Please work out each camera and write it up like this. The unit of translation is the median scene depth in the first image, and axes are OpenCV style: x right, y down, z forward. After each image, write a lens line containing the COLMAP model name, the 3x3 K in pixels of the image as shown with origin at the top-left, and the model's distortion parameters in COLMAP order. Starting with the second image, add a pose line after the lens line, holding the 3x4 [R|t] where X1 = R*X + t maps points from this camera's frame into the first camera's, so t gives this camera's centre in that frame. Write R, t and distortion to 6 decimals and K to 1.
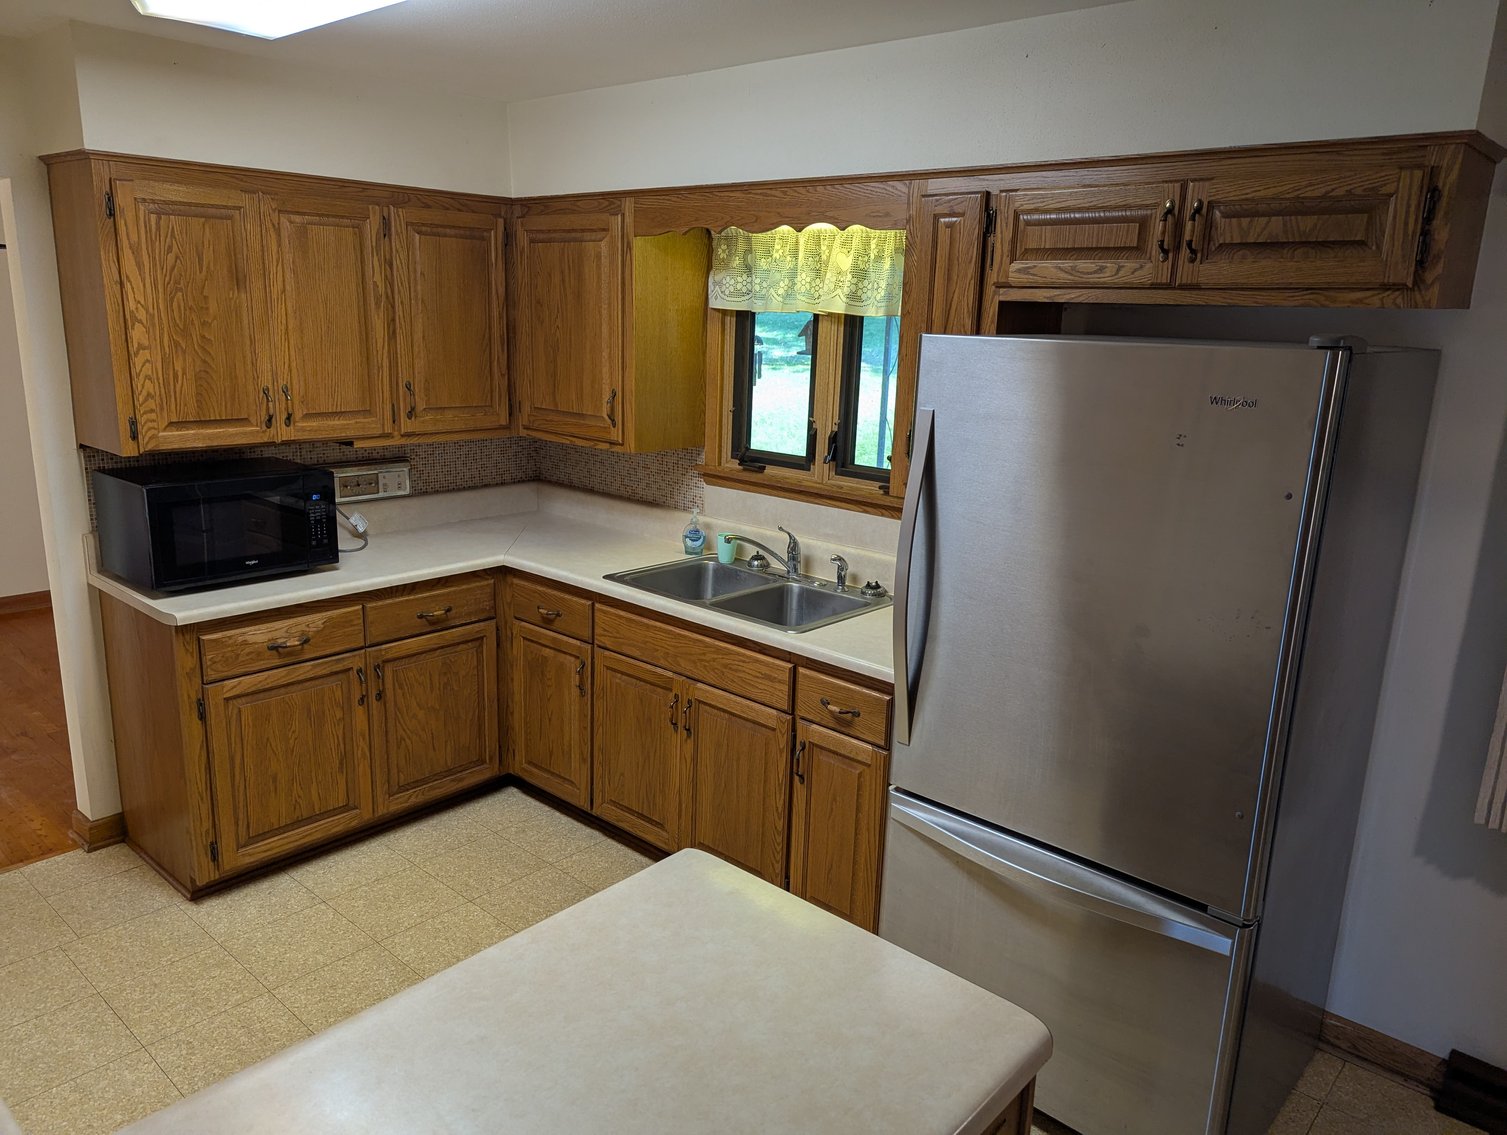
lens RADIAL K [[1066.0, 0, 753.7], [0, 1066.0, 564.7], [0, 0, 1]] dist [0.050692, -0.041062]
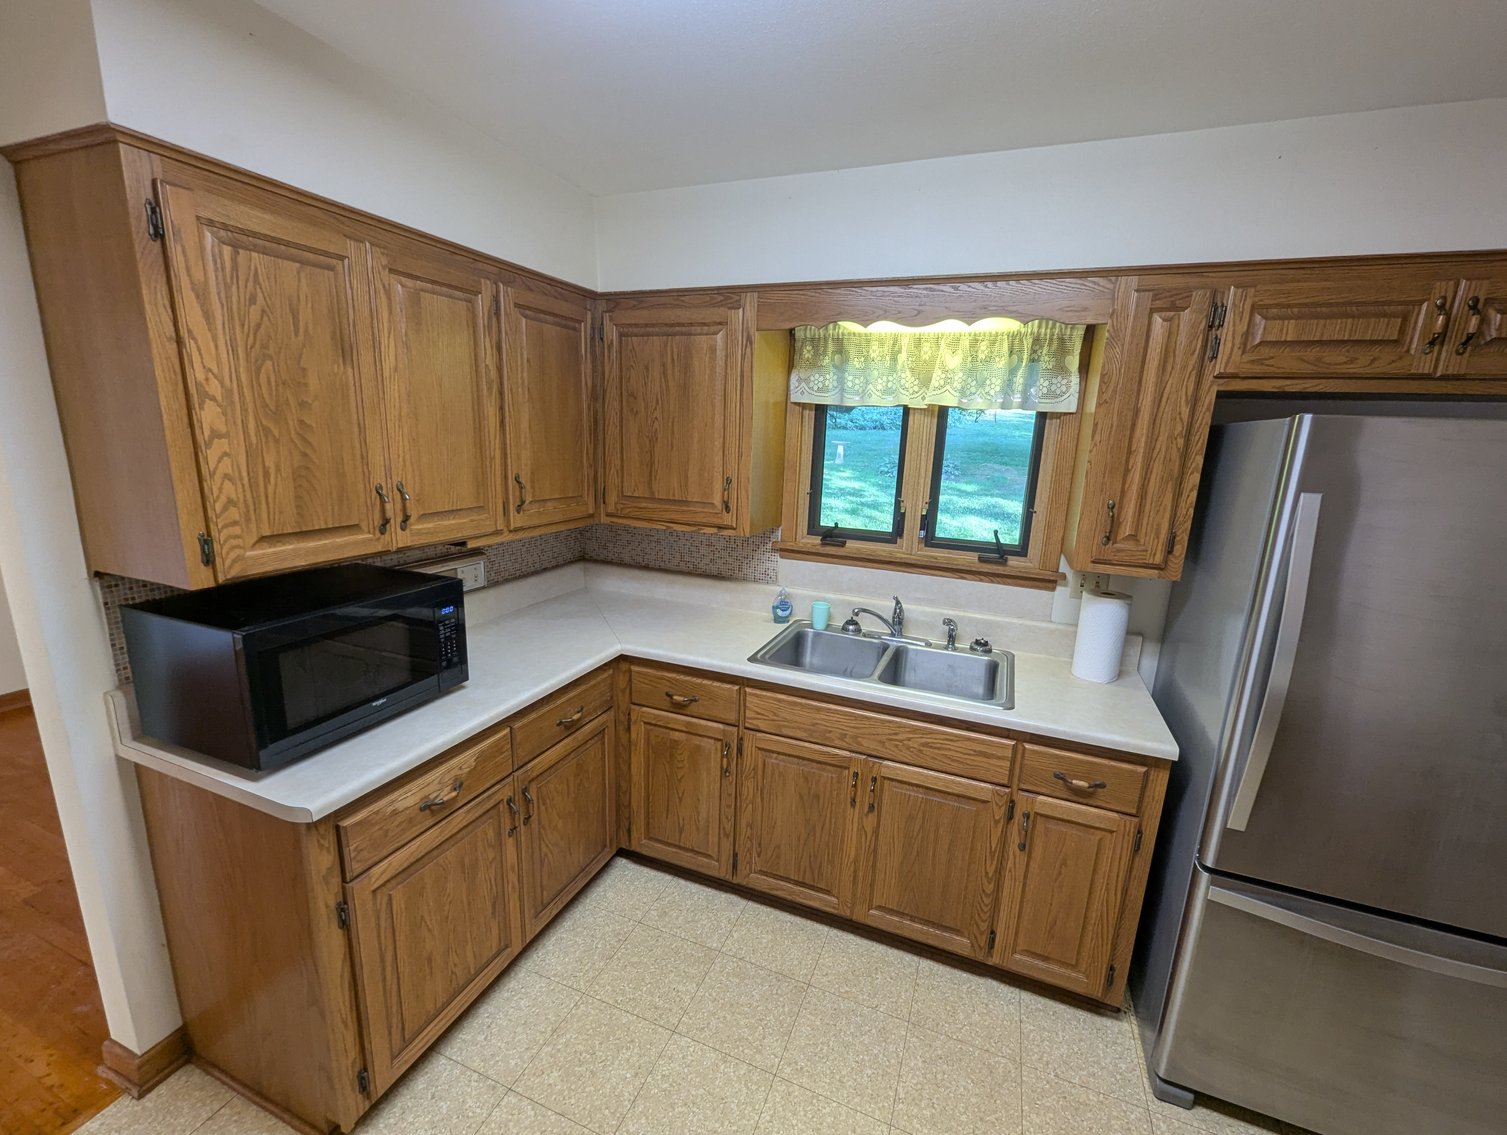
lens RADIAL K [[625.2, 0, 760.9], [0, 625.2, 571.3], [0, 0, 1]] dist [0.000767, 0.000344]
pose [[0.938937, -0.070143, 0.336863, -0.340961], [0.071221, 0.997418, 0.009172, -0.082200], [-0.336637, 0.015380, 0.941509, 0.449837]]
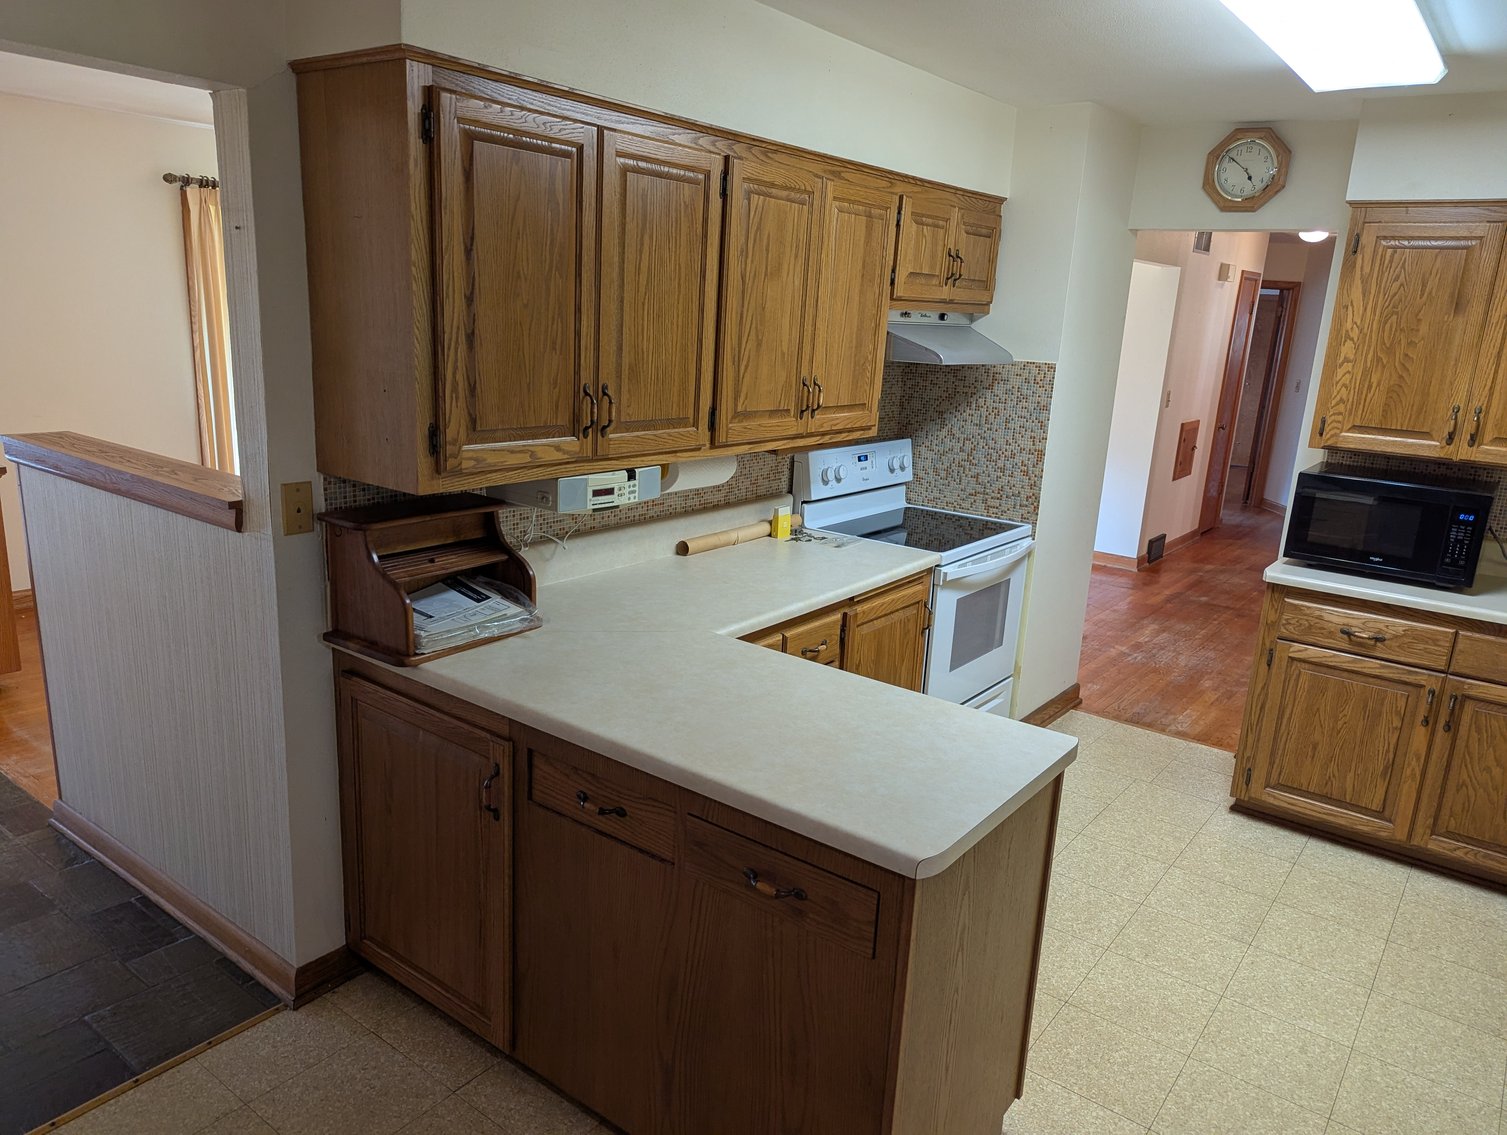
lens RADIAL K [[1066.0, 0, 755.4], [0, 1066.0, 573.2], [0, 0, 1]] dist [0.050692, -0.041062]
pose [[0.080581, 0.219563, -0.972265, 0.544785], [-0.282052, 0.940592, 0.189034, -0.017808], [0.956009, 0.258997, 0.137722, 0.240201]]
